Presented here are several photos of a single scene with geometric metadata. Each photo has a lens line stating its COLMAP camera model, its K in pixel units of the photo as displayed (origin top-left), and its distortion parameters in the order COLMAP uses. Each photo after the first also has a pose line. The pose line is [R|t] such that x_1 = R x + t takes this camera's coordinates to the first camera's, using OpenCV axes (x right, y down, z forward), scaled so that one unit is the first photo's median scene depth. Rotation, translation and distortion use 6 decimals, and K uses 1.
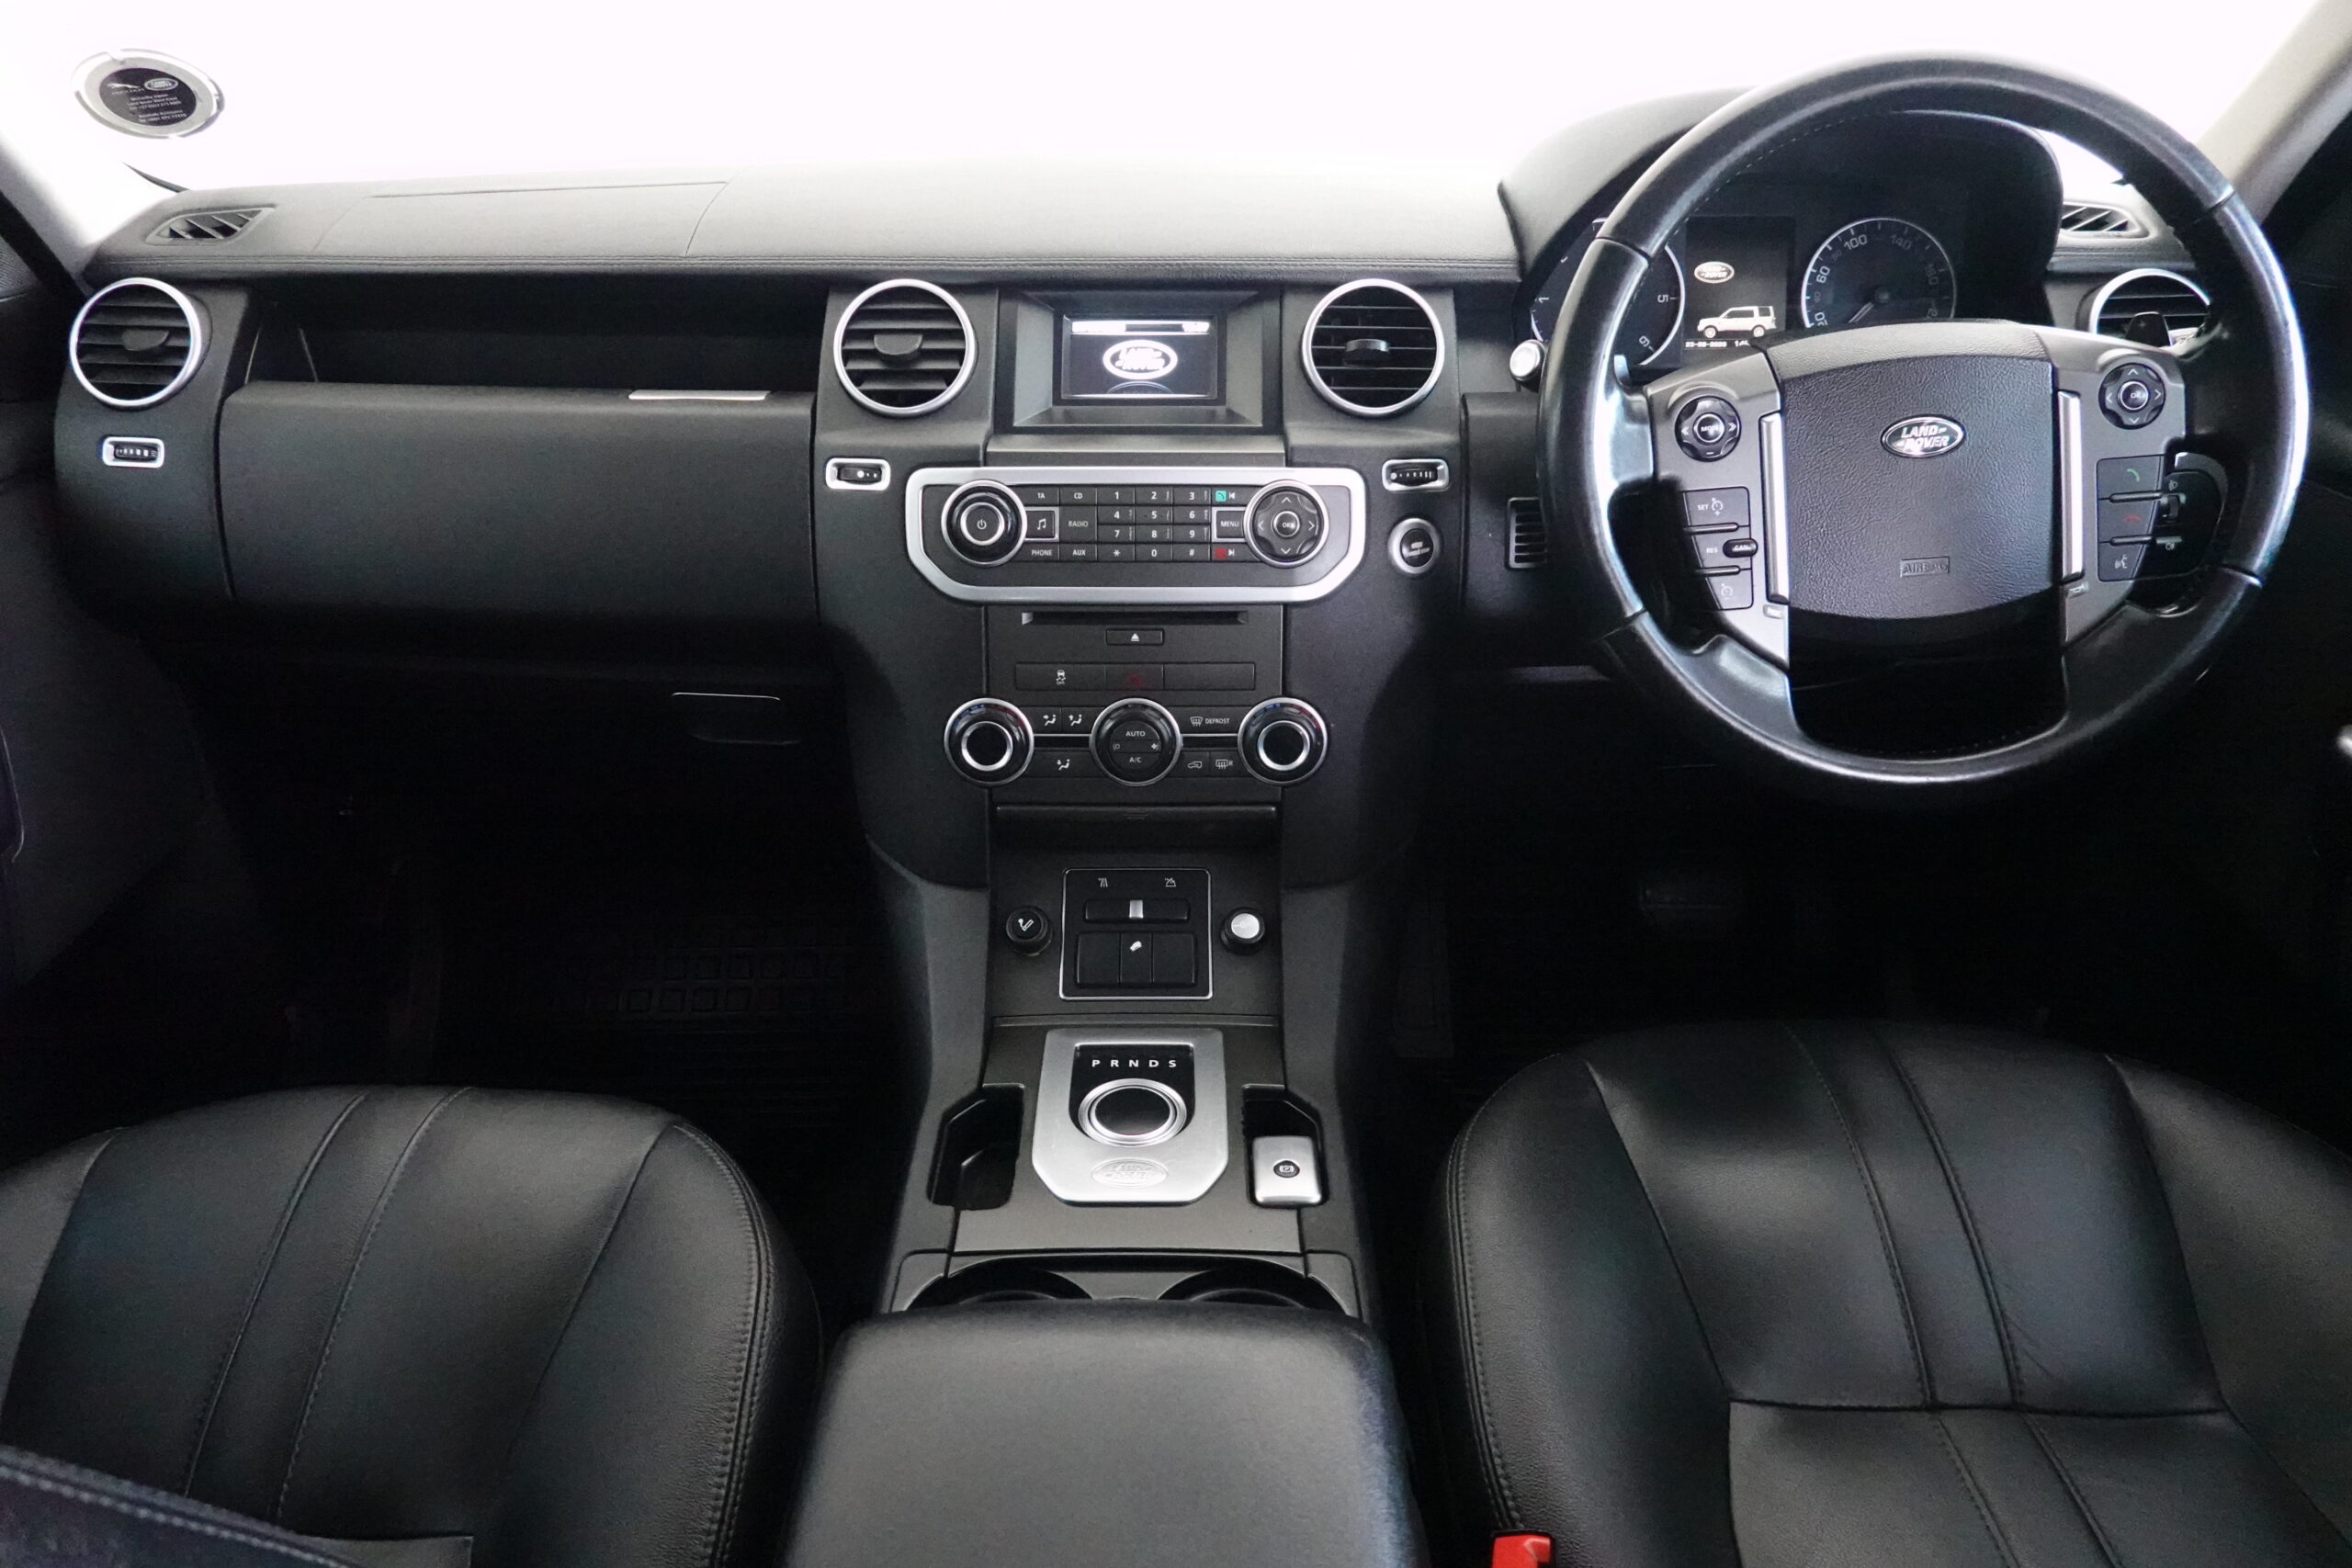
lens RADIAL K [[1576.5, 0, 1176.0], [0, 1576.5, 784.0], [0, 0, 1]] dist [-0.005559, 0.003554]
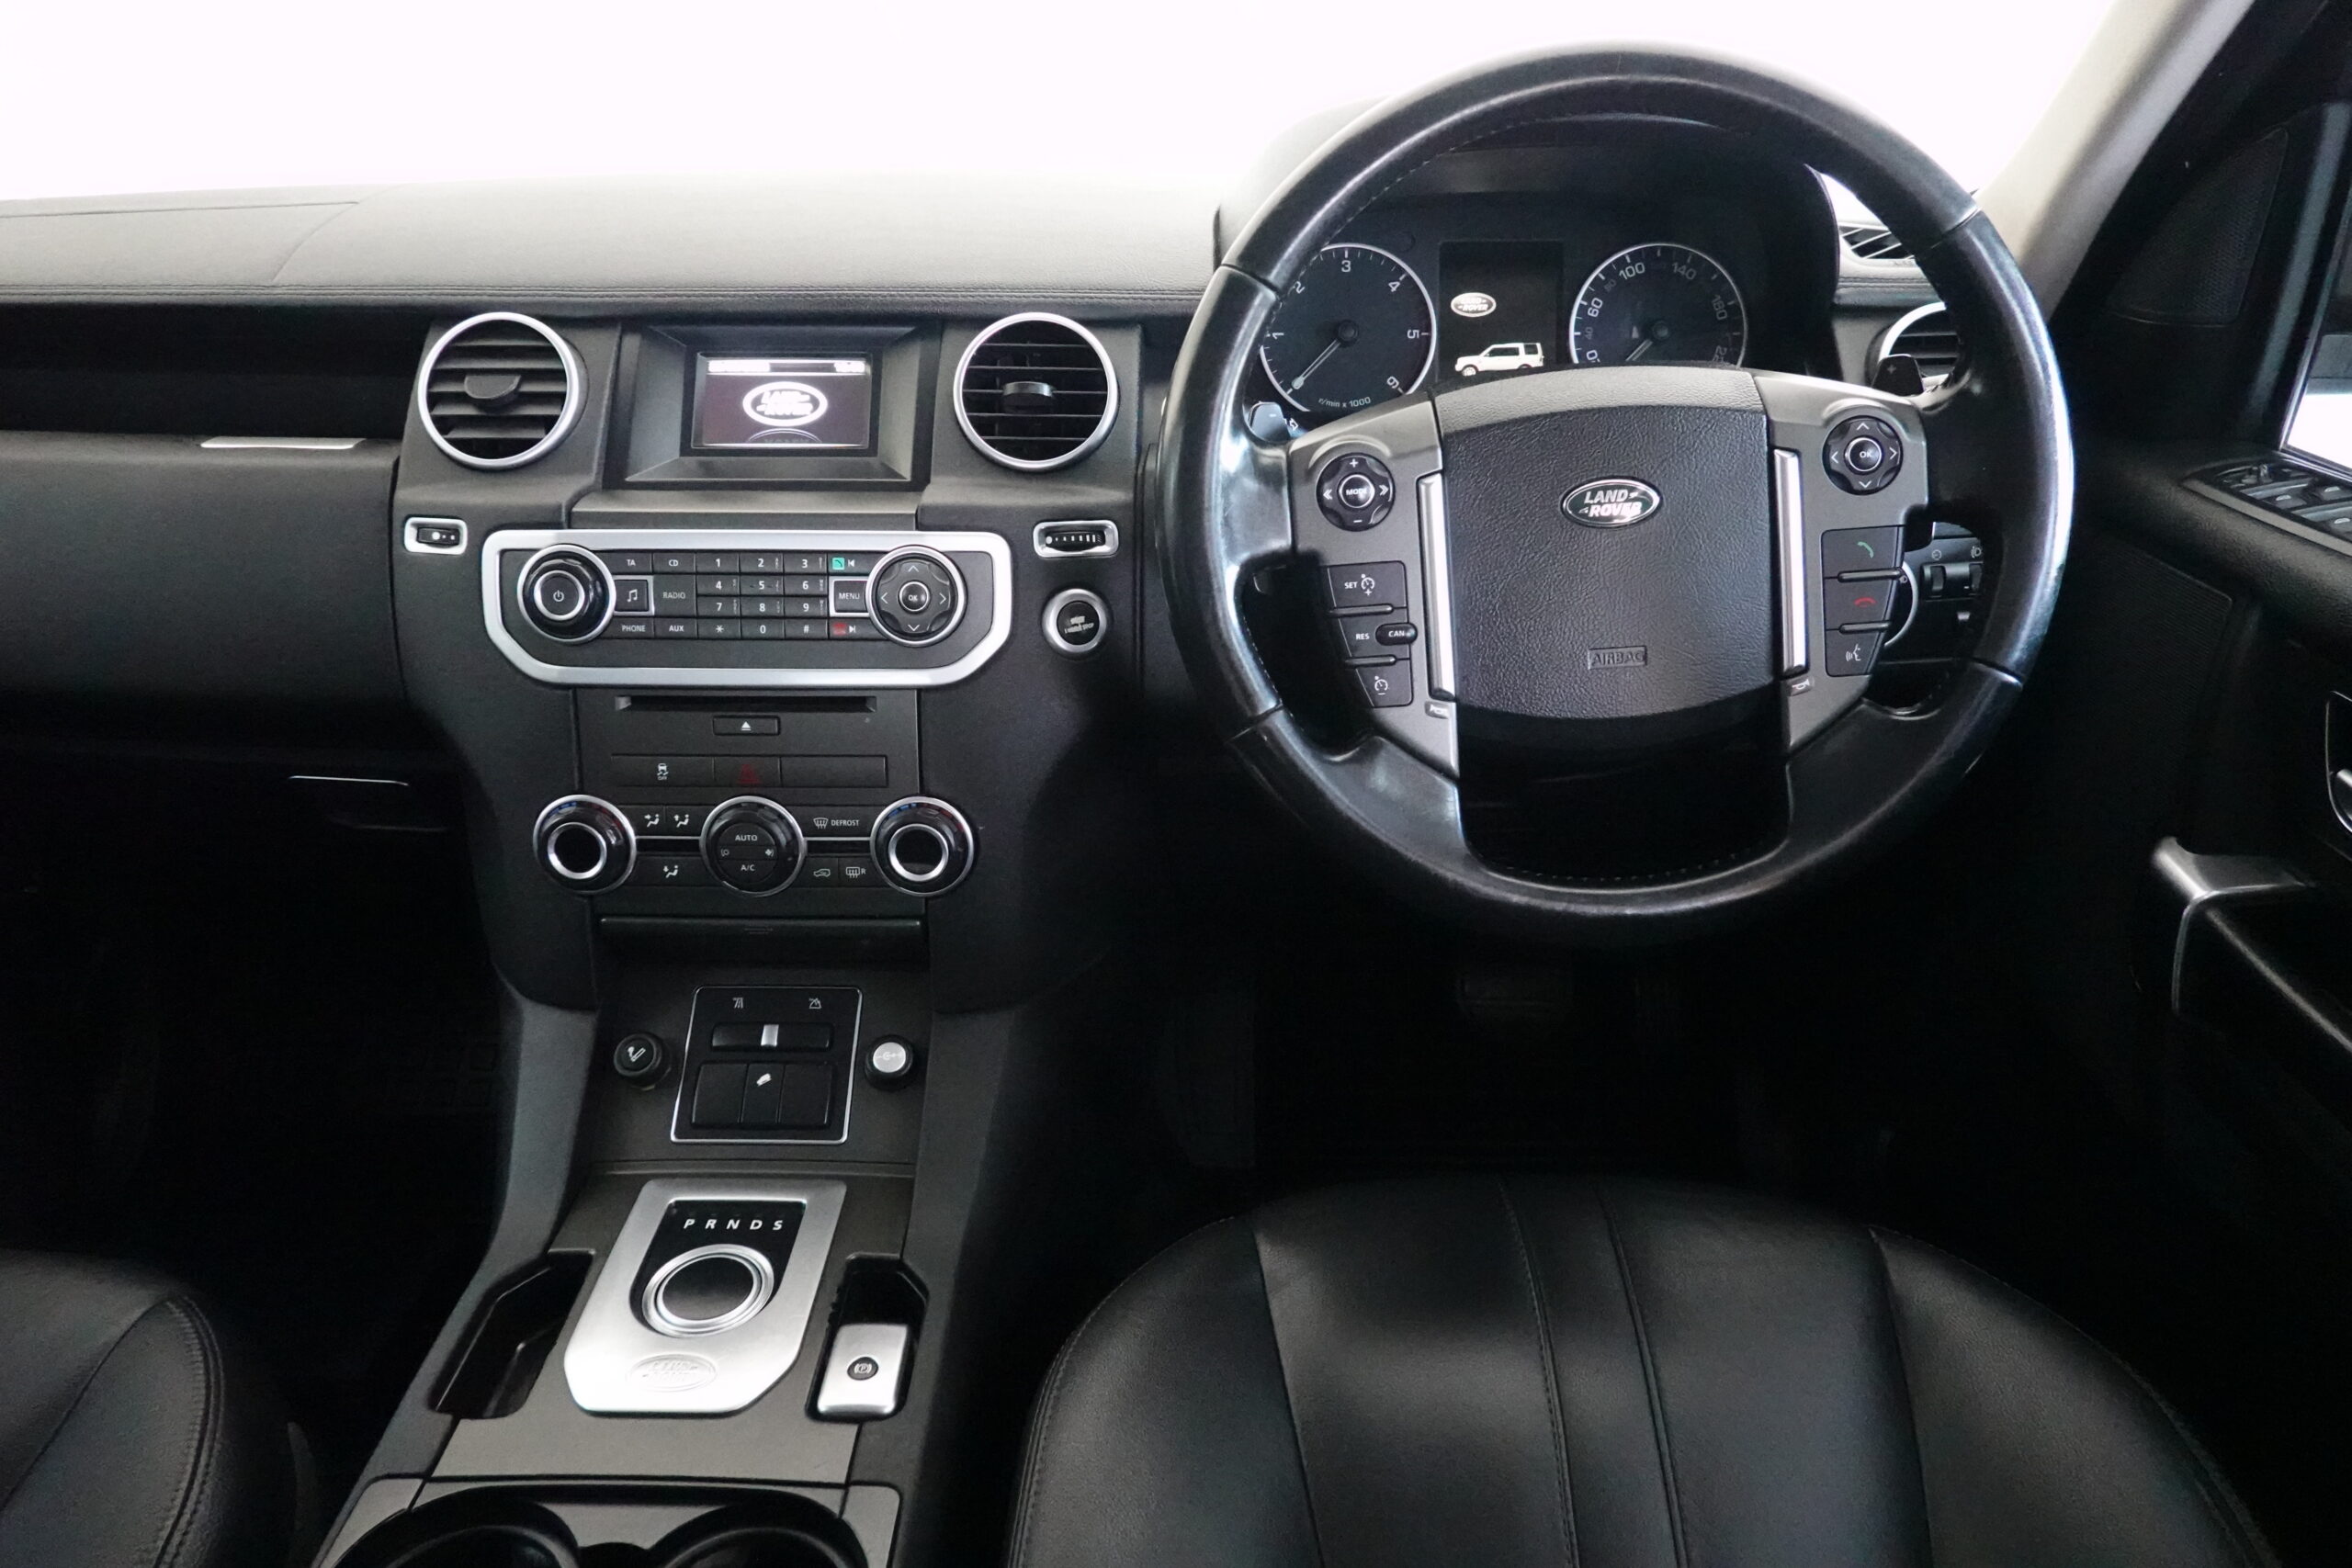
lens RADIAL K [[1576.5, 0, 1176.0], [0, 1576.5, 784.0], [0, 0, 1]] dist [-0.005559, 0.003554]
pose [[0.999880, 0.005886, -0.014361, 0.220897], [-0.006106, 0.999863, -0.015370, -0.049380], [0.014269, 0.015456, 0.999779, 0.141322]]
